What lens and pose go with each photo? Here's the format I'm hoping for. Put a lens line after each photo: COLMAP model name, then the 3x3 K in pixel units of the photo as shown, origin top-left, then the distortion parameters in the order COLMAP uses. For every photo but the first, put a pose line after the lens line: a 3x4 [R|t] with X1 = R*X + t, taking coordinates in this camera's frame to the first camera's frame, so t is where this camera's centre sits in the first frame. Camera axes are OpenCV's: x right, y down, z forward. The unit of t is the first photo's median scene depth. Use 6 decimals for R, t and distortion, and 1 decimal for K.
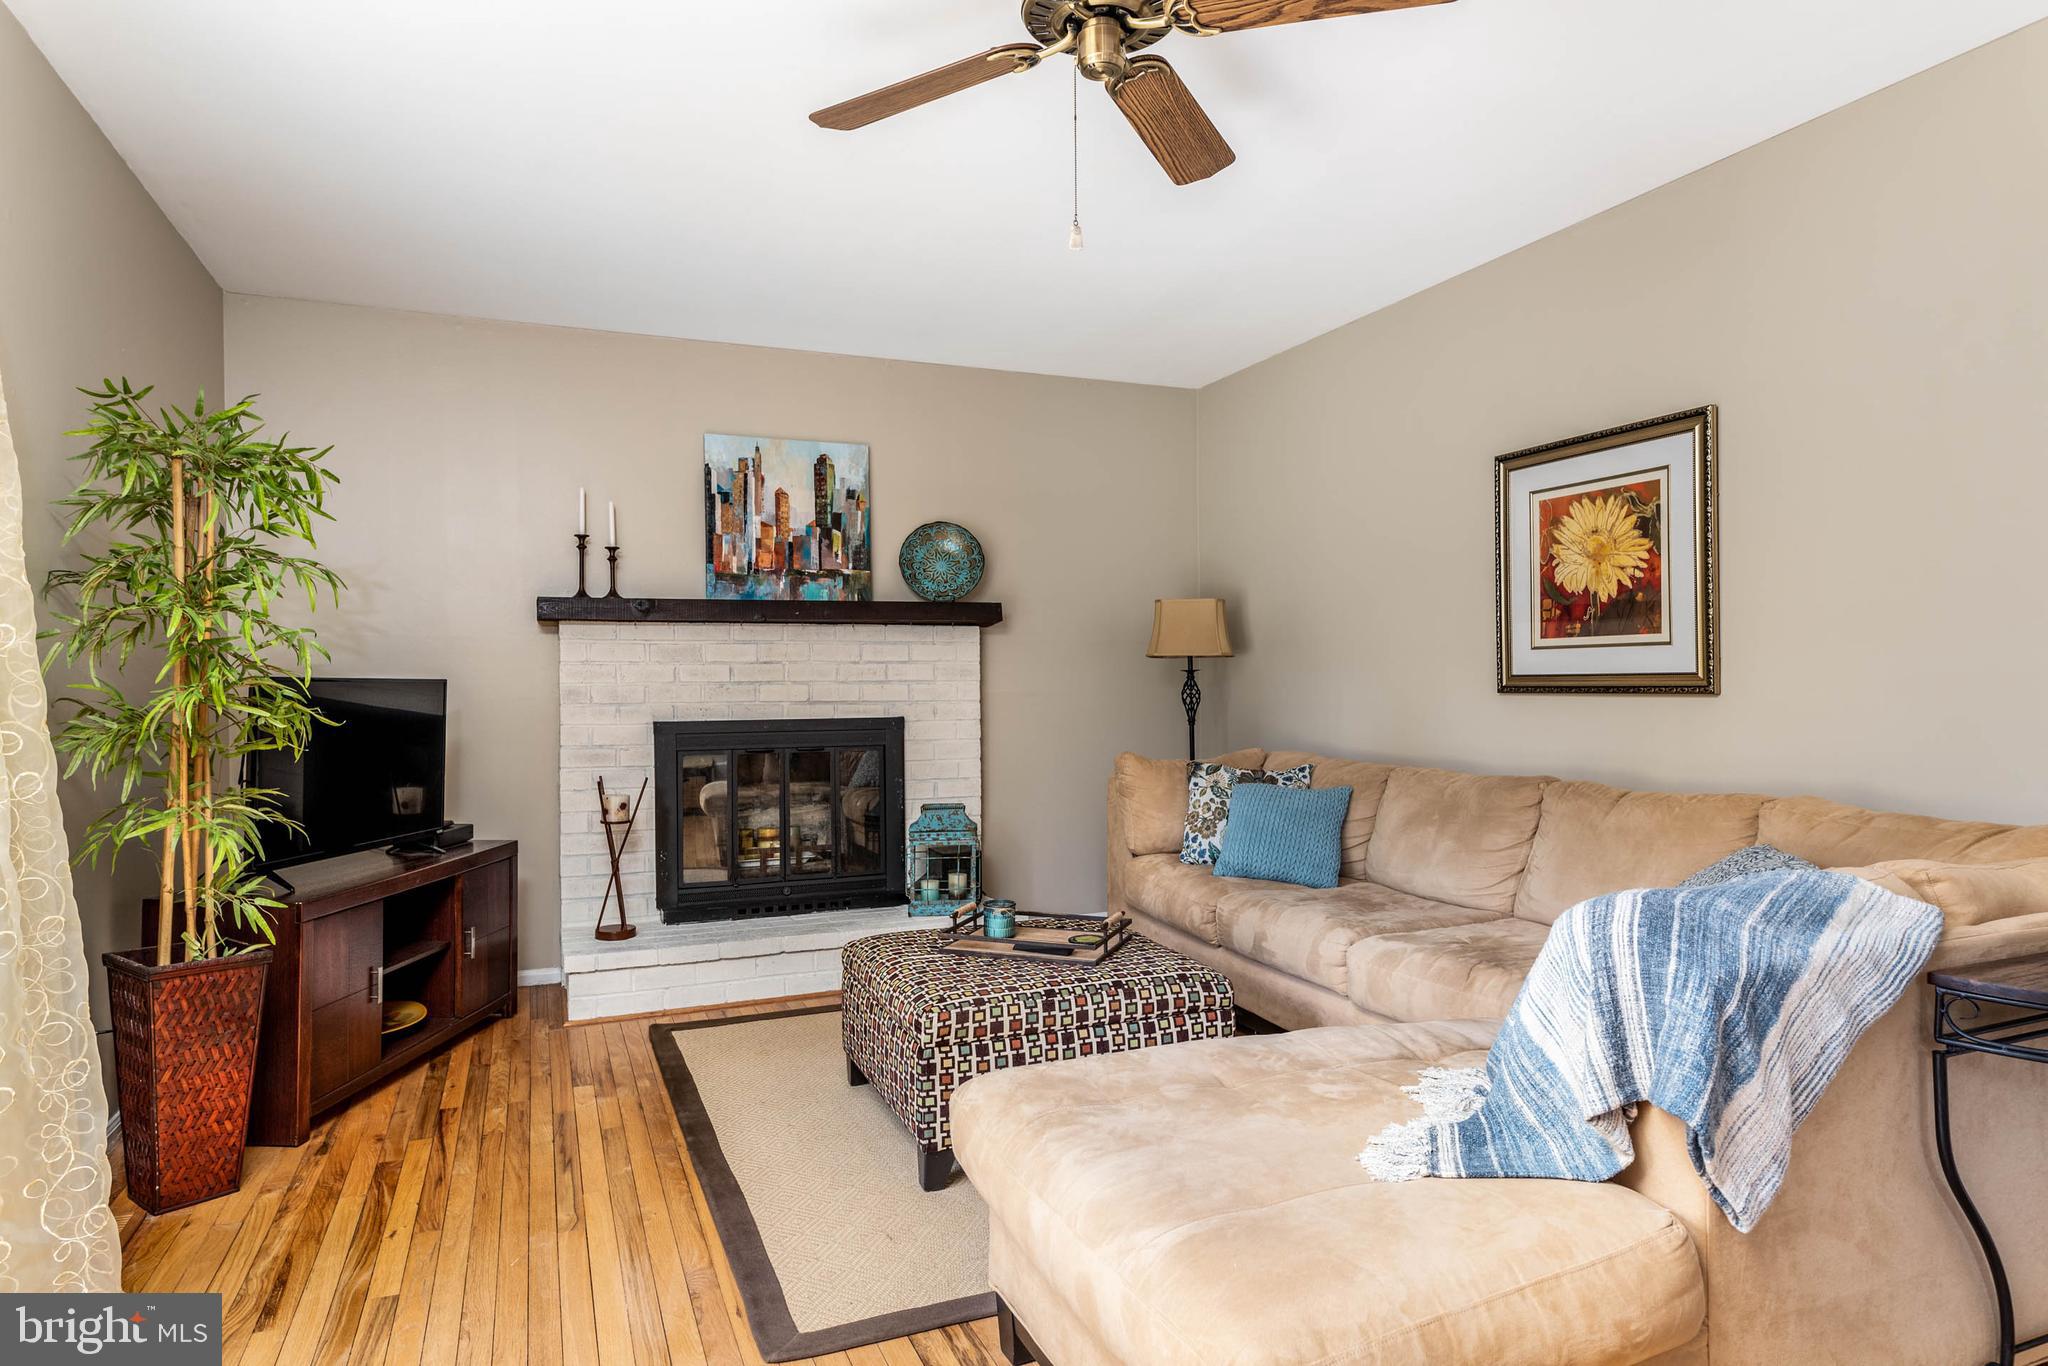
lens RADIAL K [[1189.5, 0, 1013.7], [0, 1189.5, 684.3], [0, 0, 1]] dist [0.004078, -0.001976]
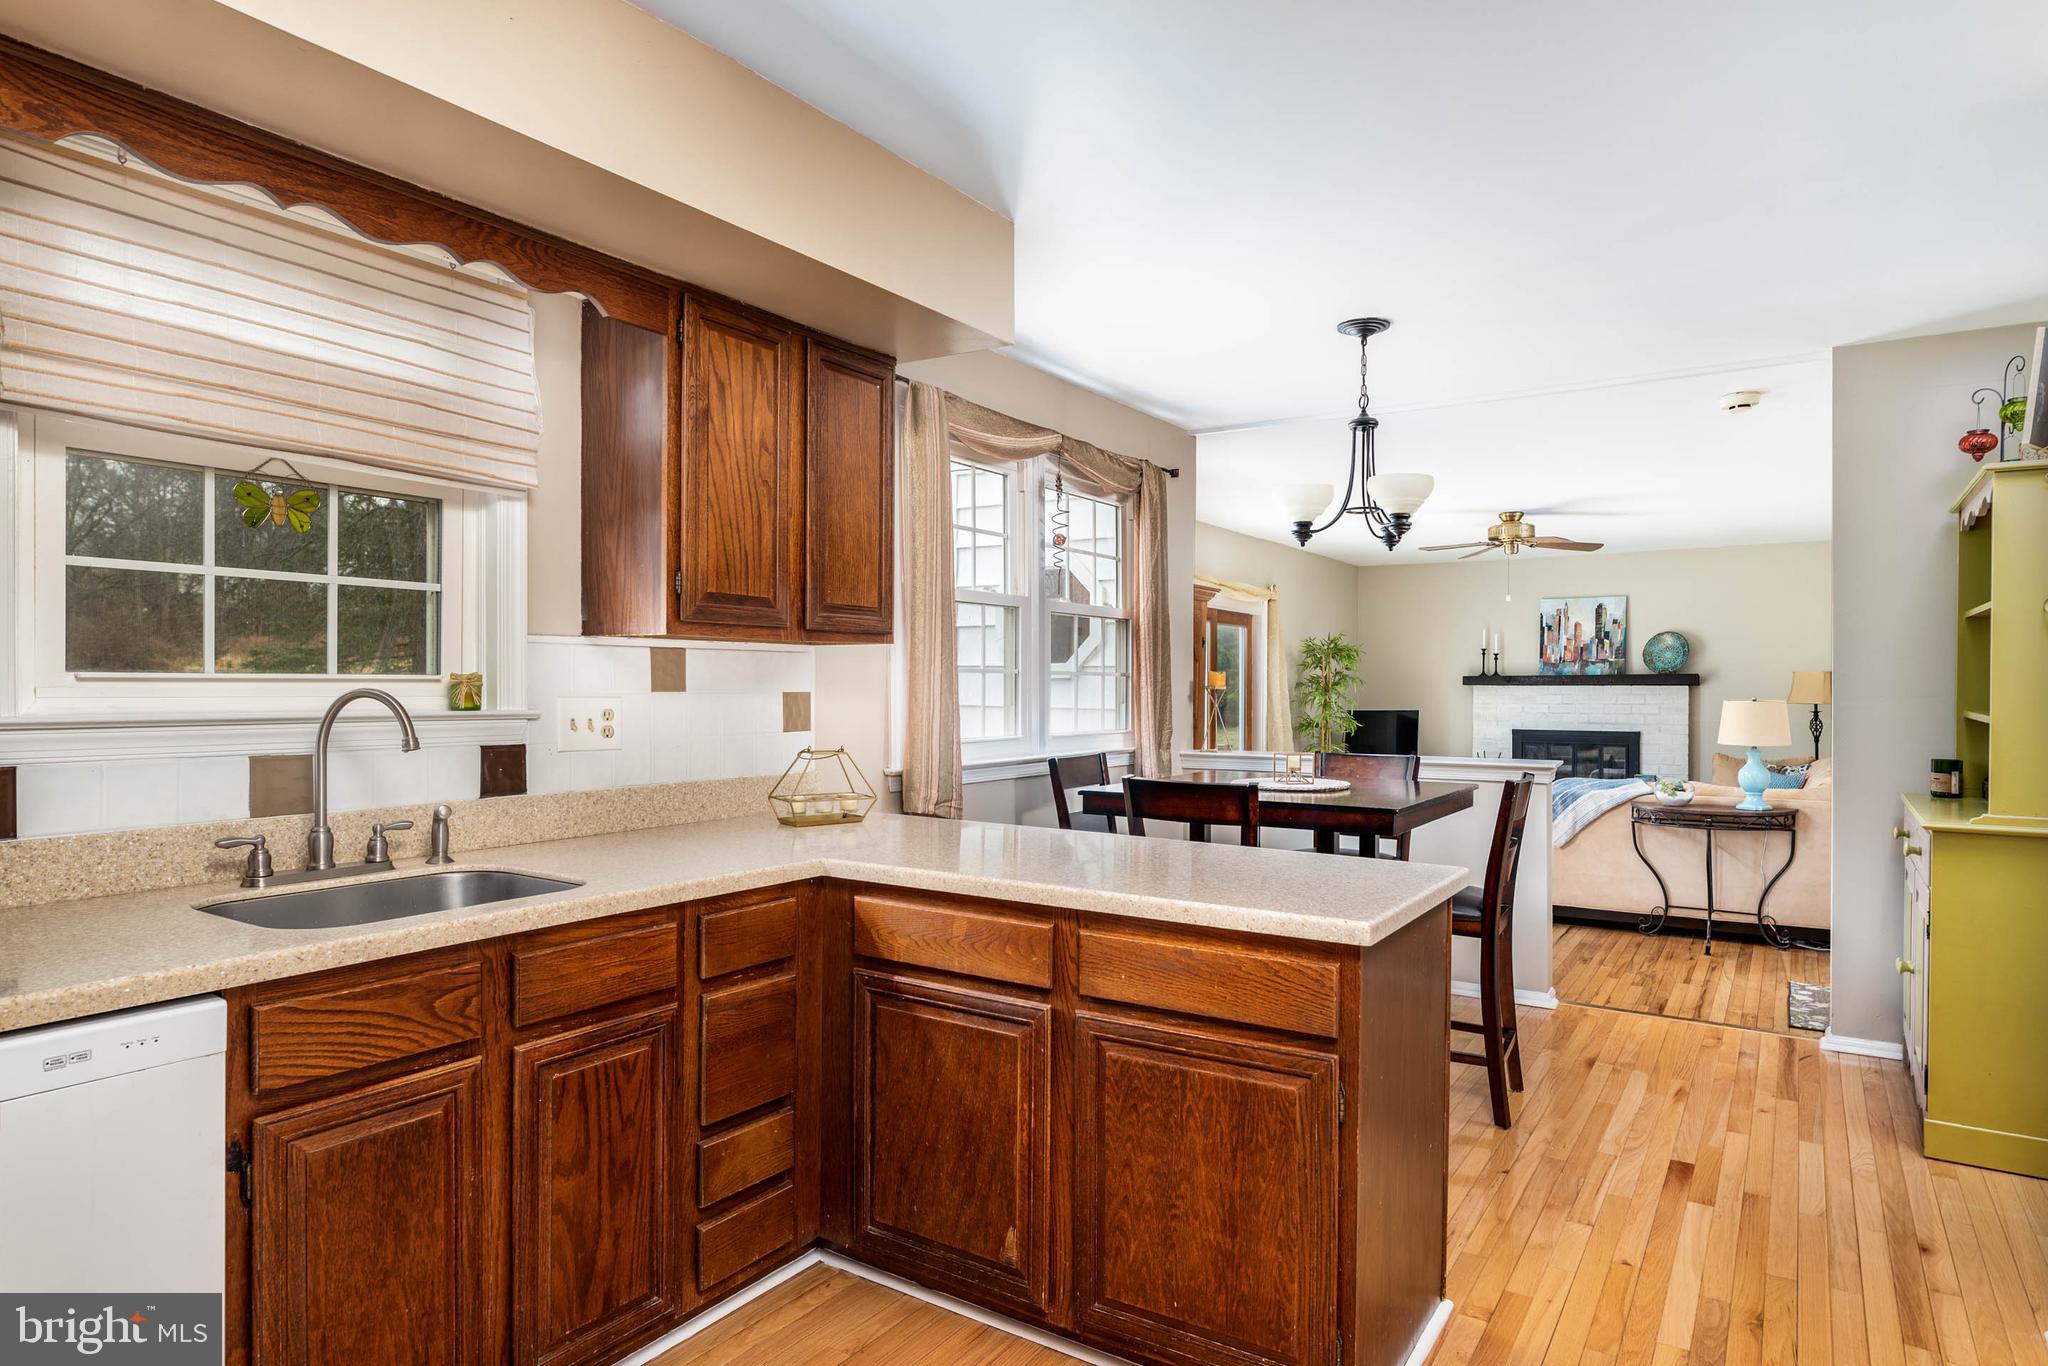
lens RADIAL K [[1189.5, 0, 1014.4], [0, 1189.5, 680.7], [0, 0, 1]] dist [0.004078, -0.001976]
pose [[0.564570, 0.006865, -0.825356, 0.999016], [-0.007055, 0.999969, 0.003491, -0.059467], [0.825355, 0.003852, 0.564601, -1.038238]]
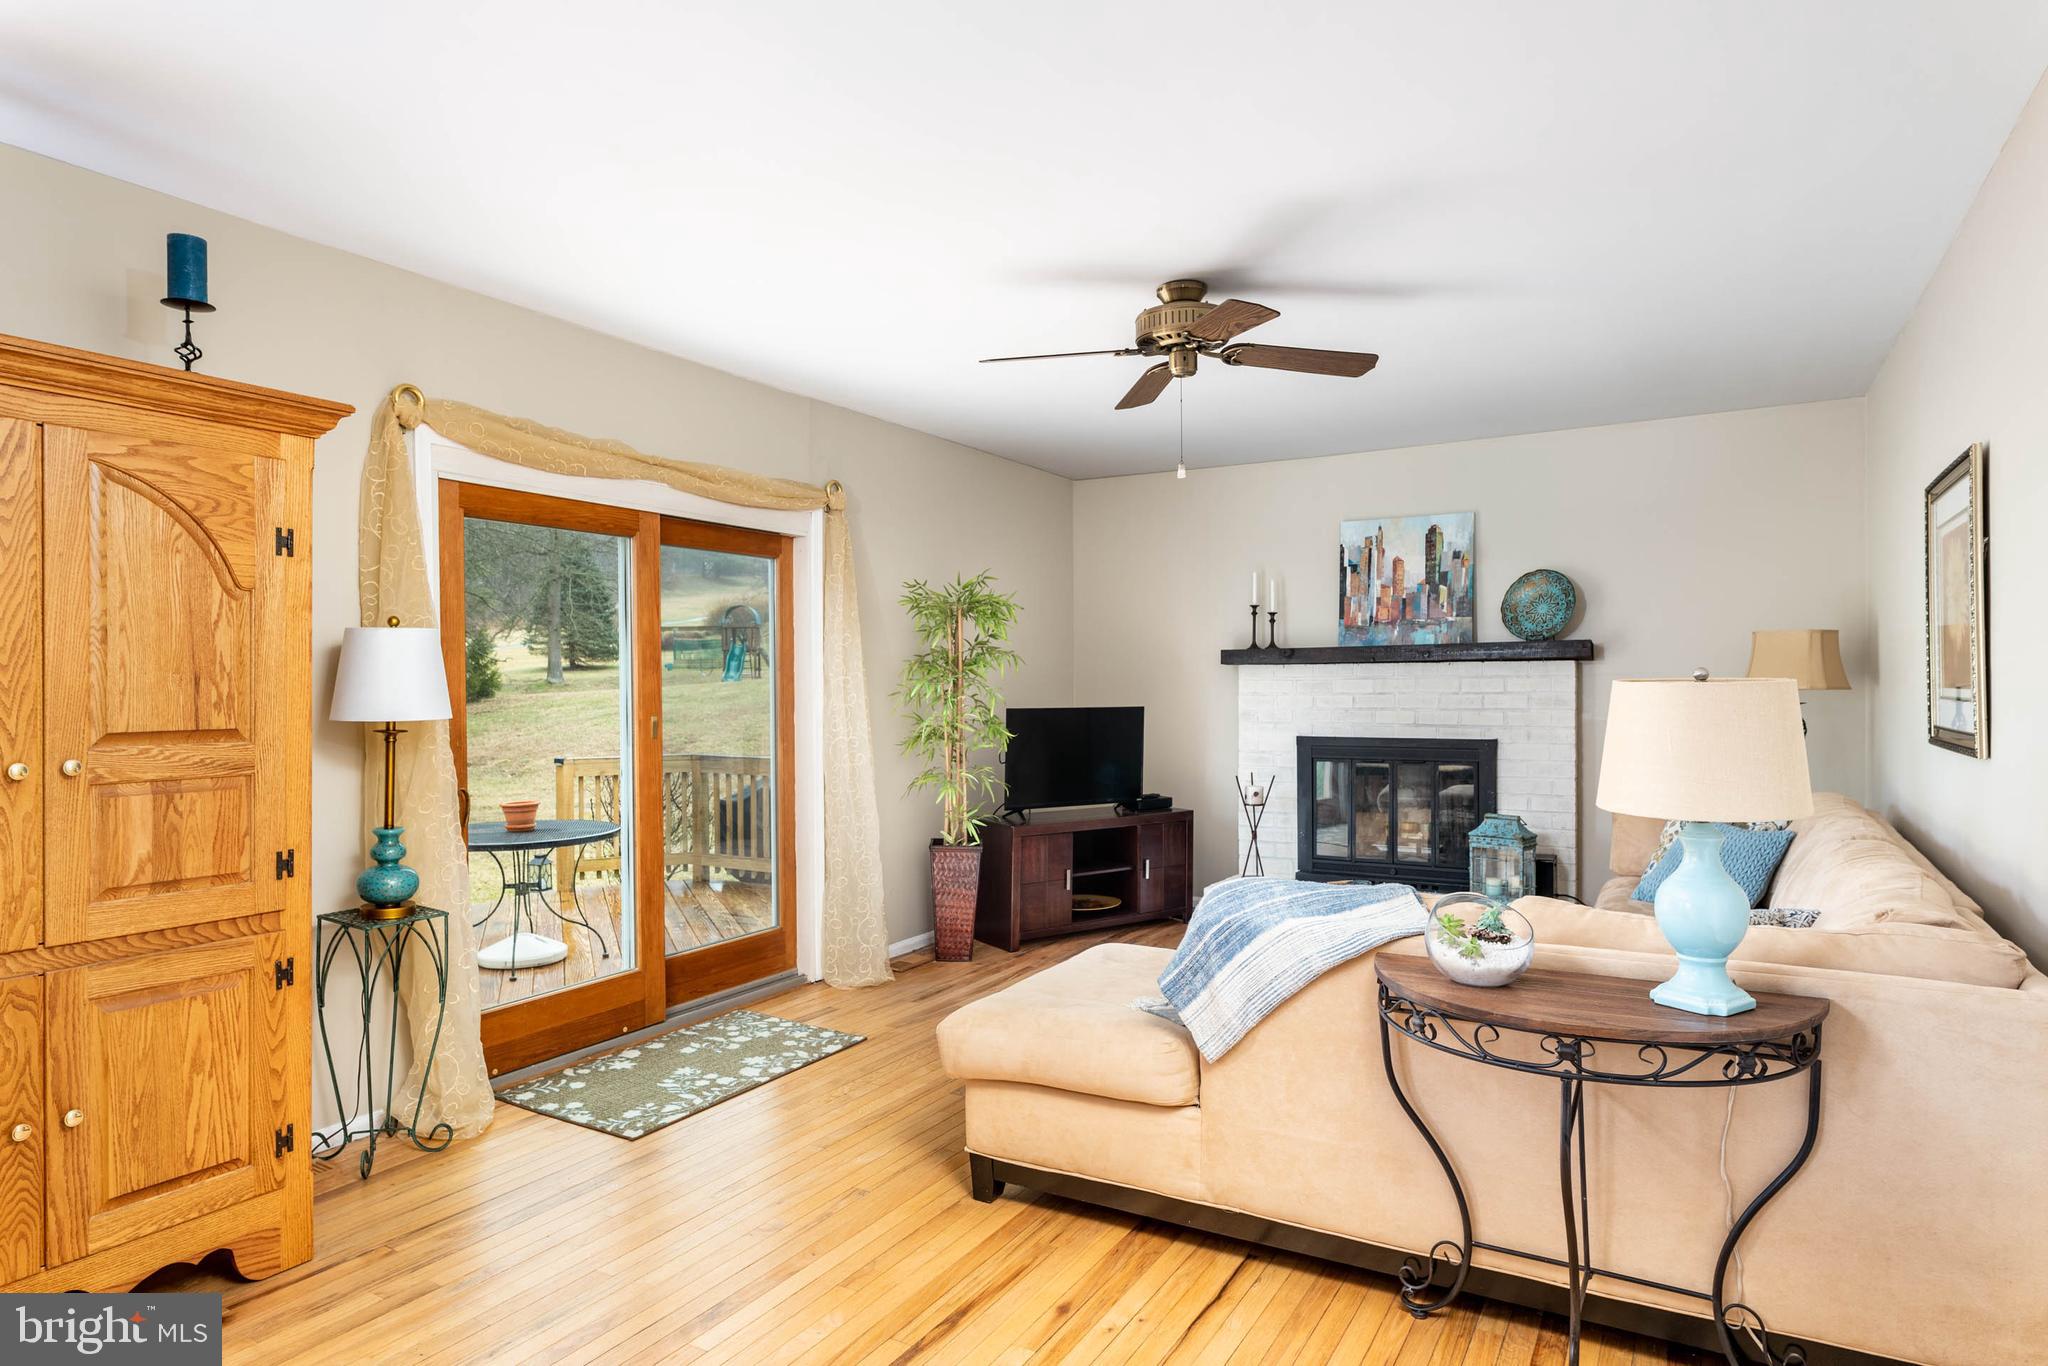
lens RADIAL K [[1189.5, 0, 1023.0], [0, 1189.5, 693.3], [0, 0, 1]] dist [0.004078, -0.001976]
pose [[0.610330, 0.012204, -0.792053, 0.575309], [0.001981, 0.999855, 0.016933, -0.040566], [0.792145, -0.011904, 0.610217, -0.100186]]
